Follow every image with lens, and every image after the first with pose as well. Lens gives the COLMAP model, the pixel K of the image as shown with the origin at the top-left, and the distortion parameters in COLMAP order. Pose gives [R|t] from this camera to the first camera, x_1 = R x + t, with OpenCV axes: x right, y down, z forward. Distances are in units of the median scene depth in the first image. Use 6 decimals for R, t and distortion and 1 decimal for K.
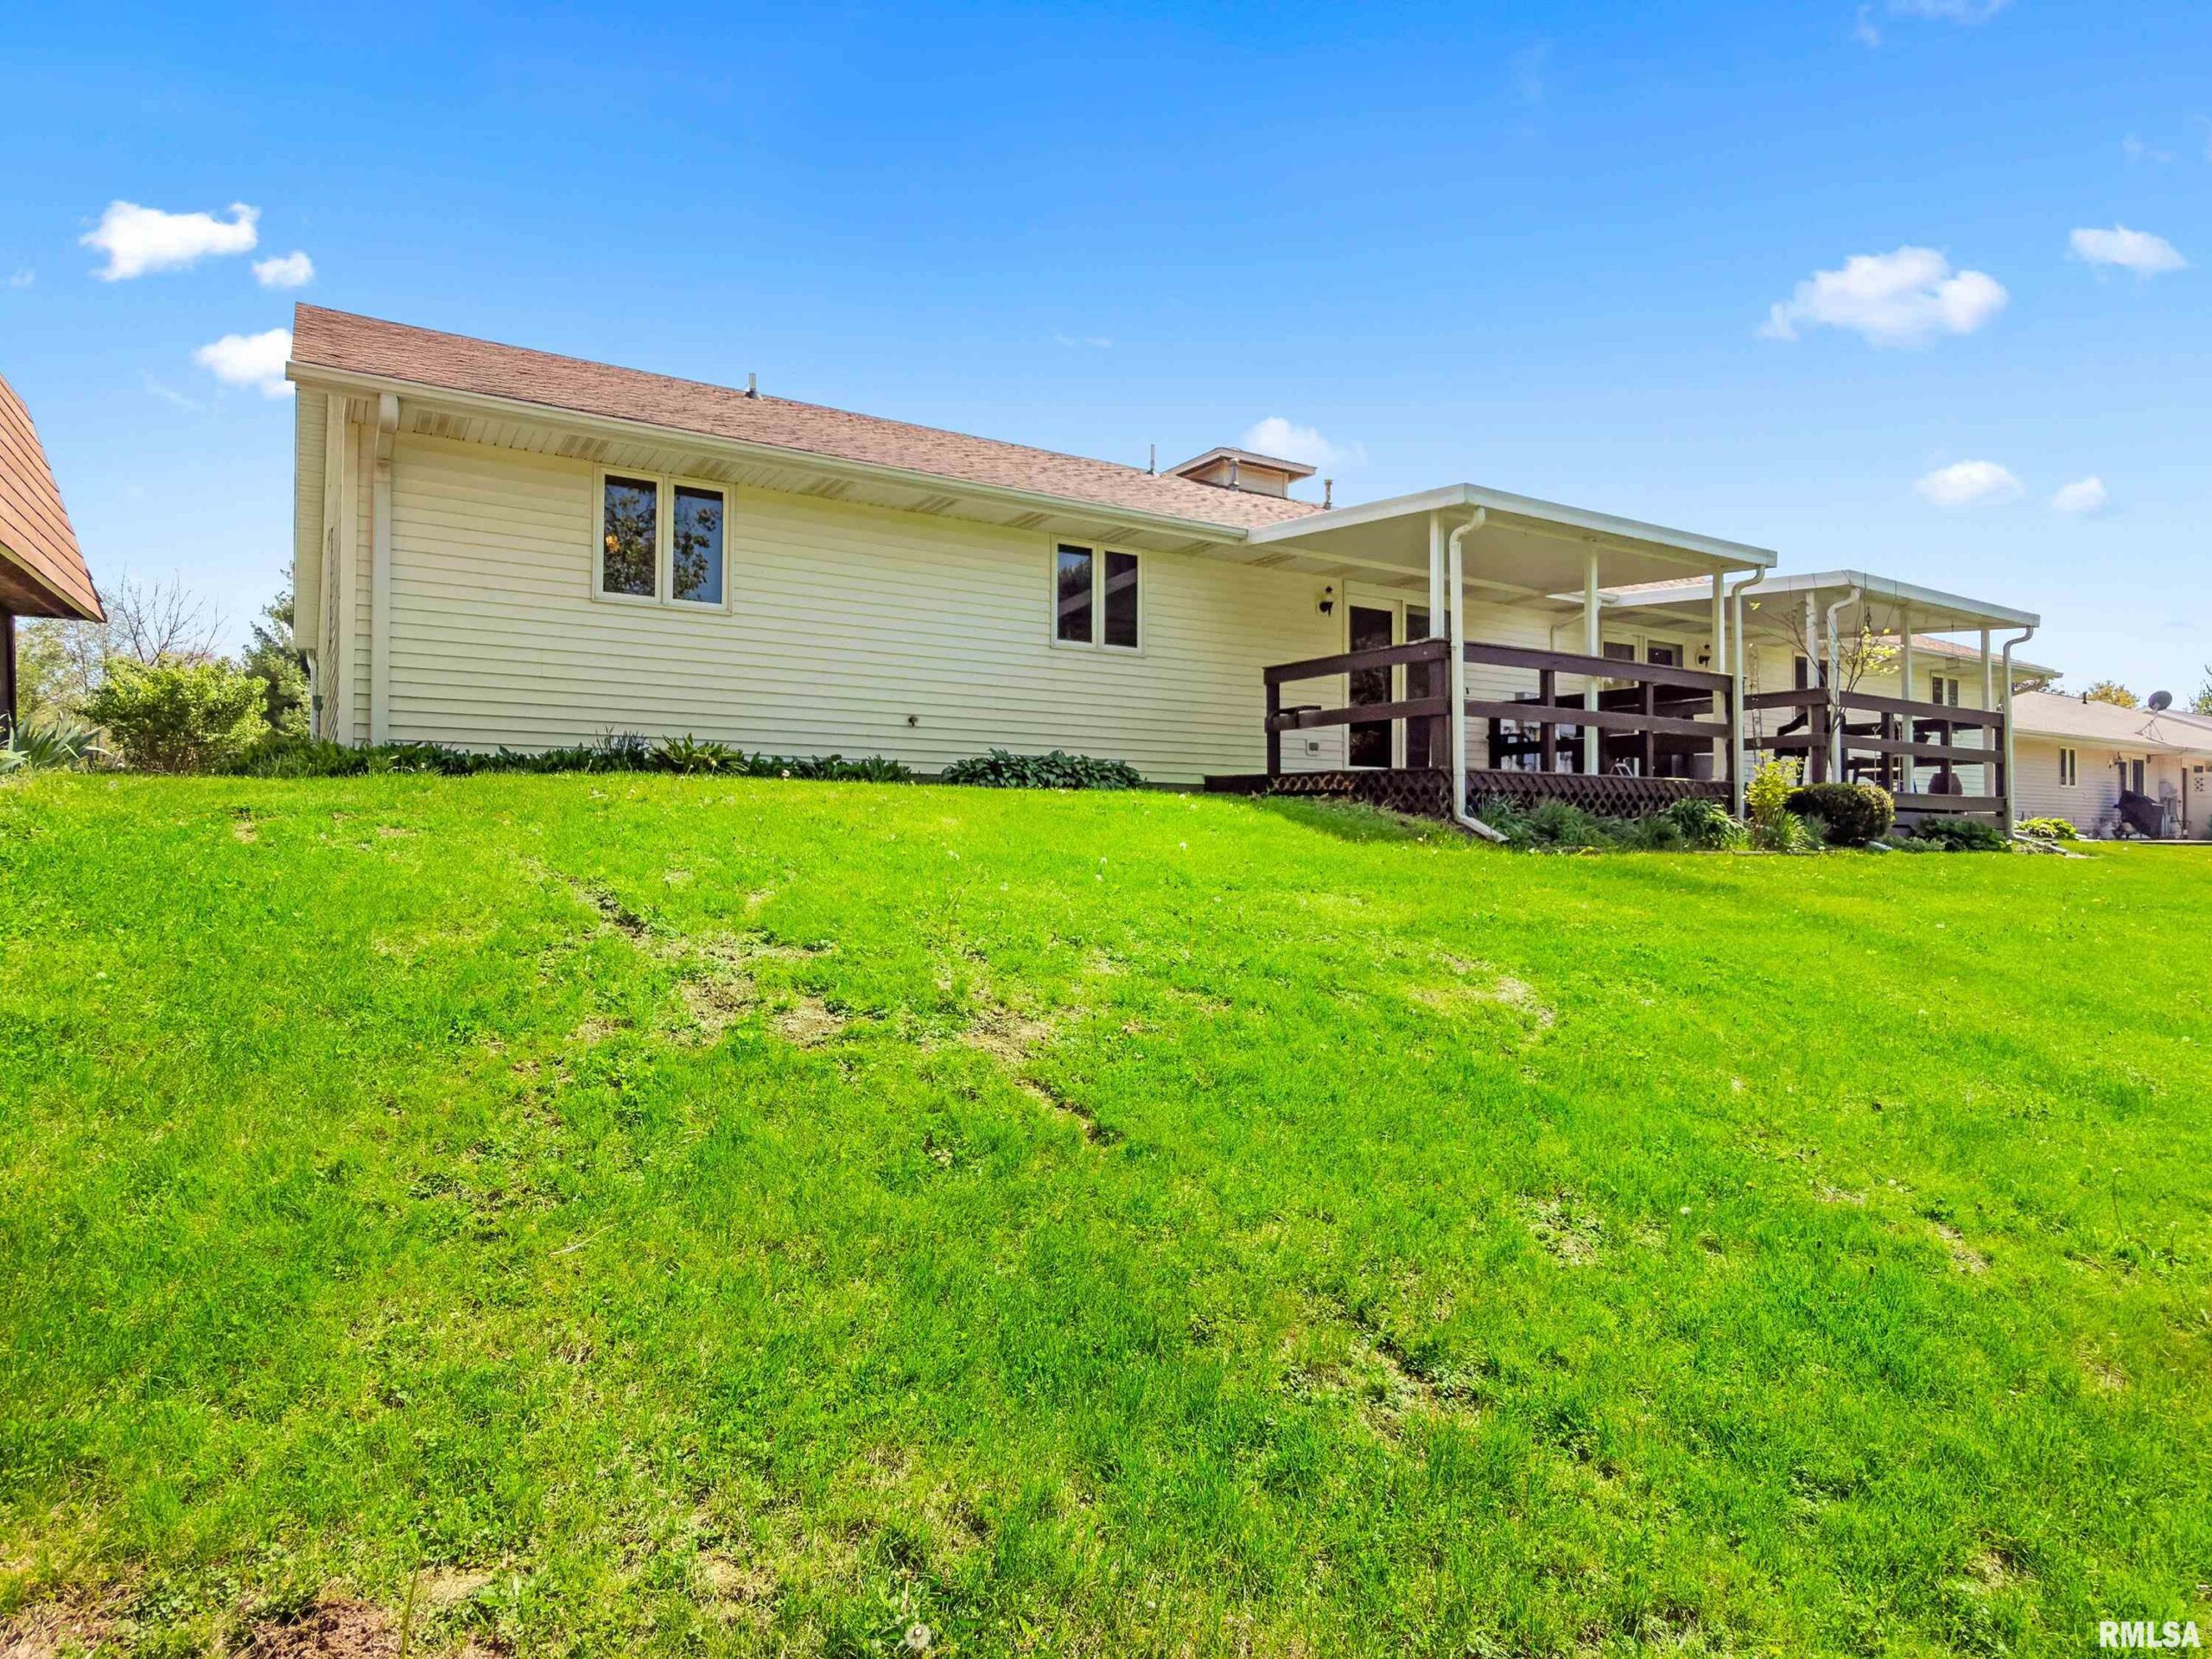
lens RADIAL K [[1196.0, 0, 1106.0], [0, 1196.0, 829.5], [0, 0, 1]] dist [0.000478, 0.000236]
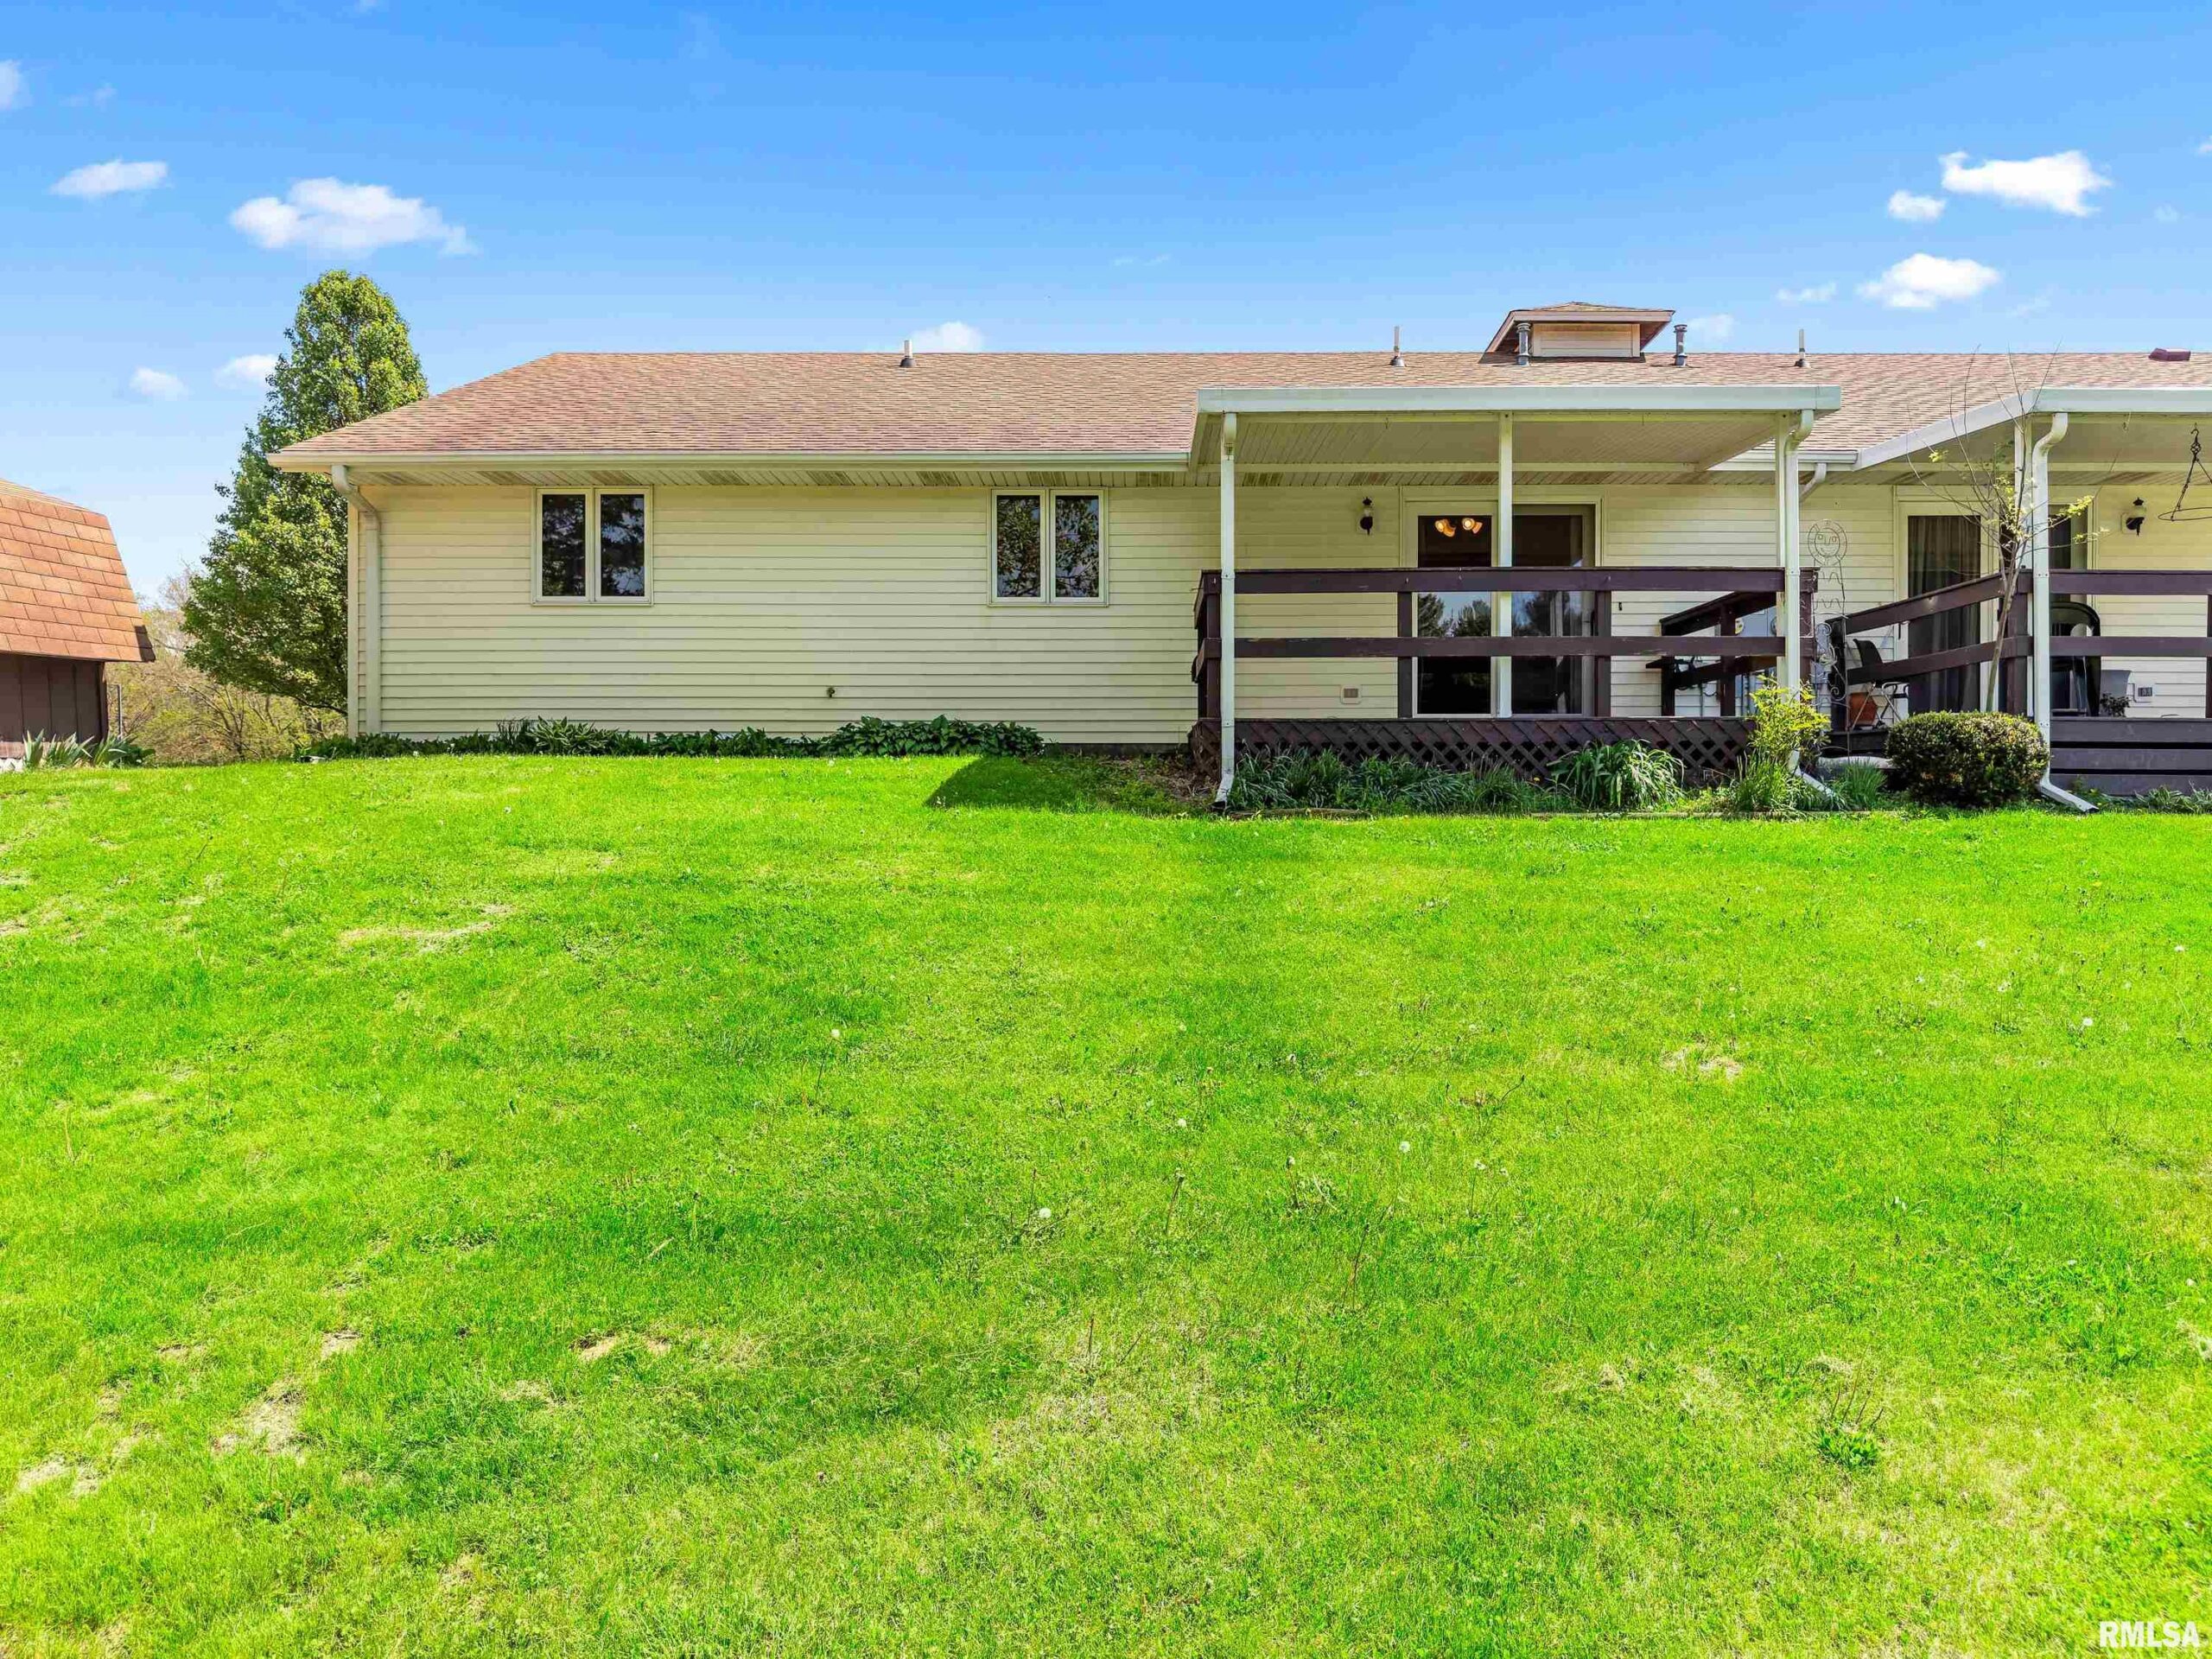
lens RADIAL K [[1530.0, 0, 1106.0], [0, 1530.0, 829.5], [0, 0, 1]] dist [-0.004221, -0.001489]
pose [[0.850014, -0.001643, -0.526757, 0.710589], [0.006808, 0.999946, 0.007866, 0.017004], [0.526715, -0.010273, 0.849980, 0.016015]]
